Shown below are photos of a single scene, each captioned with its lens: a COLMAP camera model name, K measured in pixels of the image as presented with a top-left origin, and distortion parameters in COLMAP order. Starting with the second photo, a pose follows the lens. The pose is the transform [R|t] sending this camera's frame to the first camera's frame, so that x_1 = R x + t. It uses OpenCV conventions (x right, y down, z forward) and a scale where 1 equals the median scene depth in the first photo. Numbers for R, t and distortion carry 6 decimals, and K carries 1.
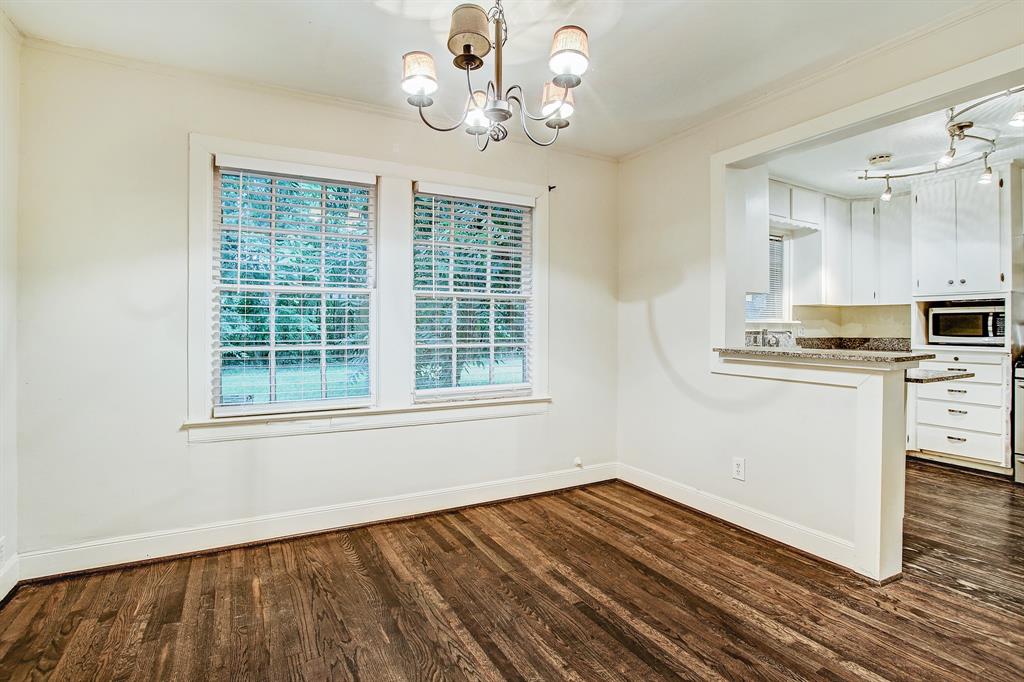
lens RADIAL K [[498.7, 0, 518.2], [0, 498.7, 320.3], [0, 0, 1]] dist [-0.064255, 0.024701]
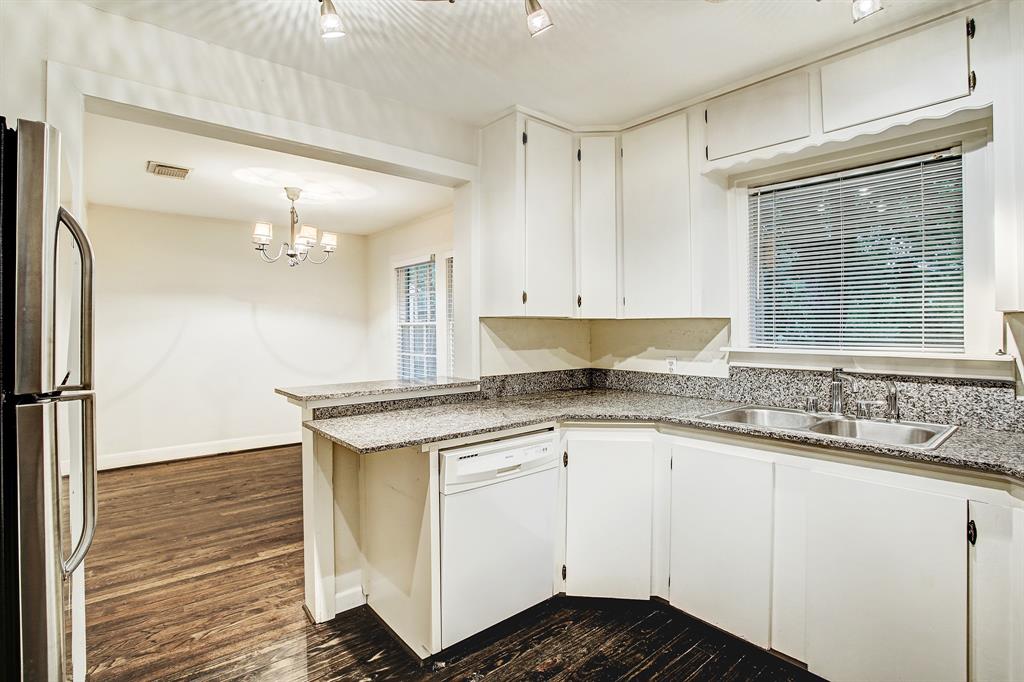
lens RADIAL K [[498.7, 0, 518.2], [0, 498.7, 320.3], [0, 0, 1]] dist [-0.064255, 0.024701]
pose [[0.200641, -0.012175, -0.979589, 1.046643], [0.013851, 0.999858, -0.009590, -0.031432], [0.979567, -0.011644, 0.200781, 0.692332]]
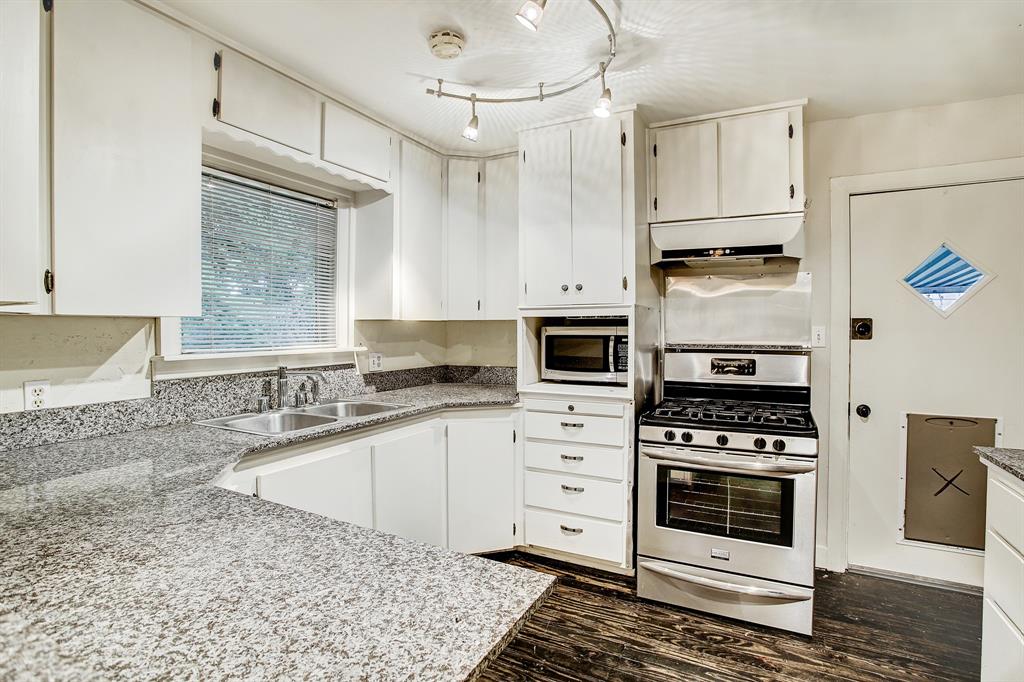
lens RADIAL K [[498.7, 0, 518.2], [0, 498.7, 320.3], [0, 0, 1]] dist [-0.064255, 0.024701]
pose [[0.838256, 0.005569, 0.545248, 0.489344], [-0.002973, 0.999980, -0.005642, -0.032828], [-0.545269, 0.003109, 0.838256, 0.480928]]
